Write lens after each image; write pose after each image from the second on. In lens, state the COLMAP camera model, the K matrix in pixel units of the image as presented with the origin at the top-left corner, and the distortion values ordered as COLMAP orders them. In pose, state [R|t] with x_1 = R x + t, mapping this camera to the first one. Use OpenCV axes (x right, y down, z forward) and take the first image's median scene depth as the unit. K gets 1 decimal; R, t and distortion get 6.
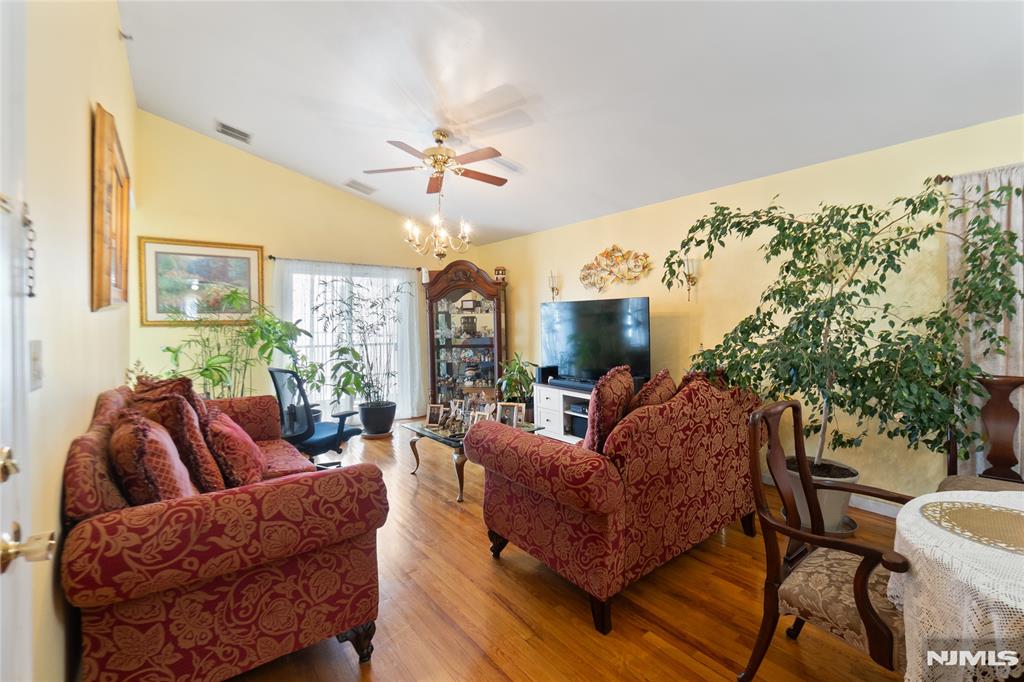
lens RADIAL K [[440.7, 0, 512.3], [0, 440.7, 318.8], [0, 0, 1]] dist [-0.000664, 0.000249]
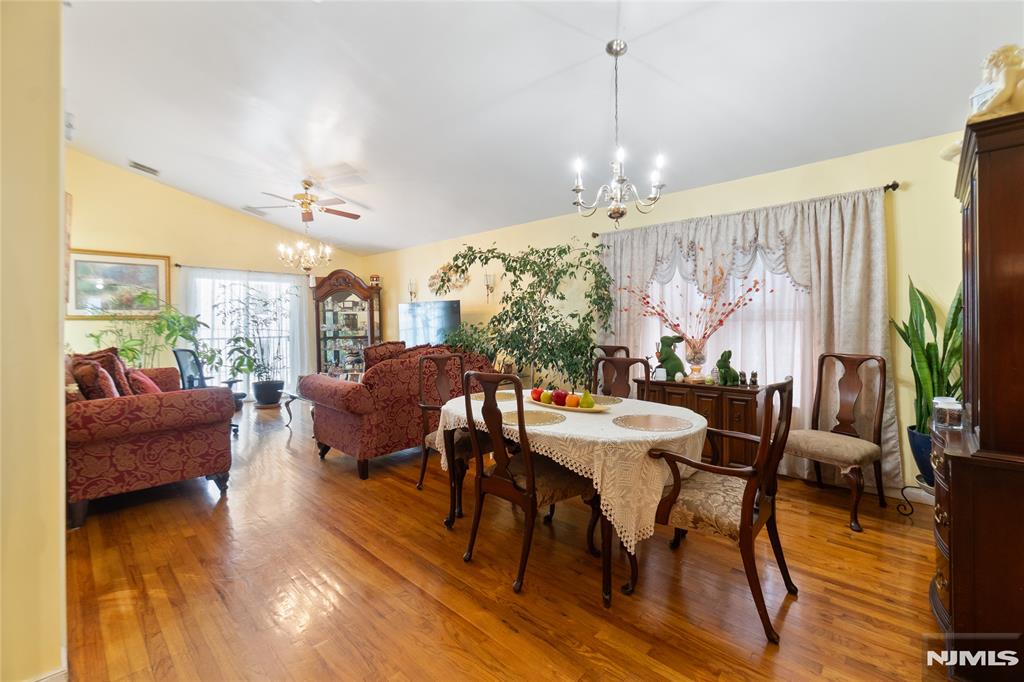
lens RADIAL K [[440.7, 0, 512.3], [0, 440.7, 318.8], [0, 0, 1]] dist [-0.000664, 0.000249]
pose [[0.990501, 0.003347, 0.137461, 0.249856], [-0.003046, 0.999992, -0.002396, 0.013794], [-0.137468, 0.001955, 0.990504, -0.411987]]
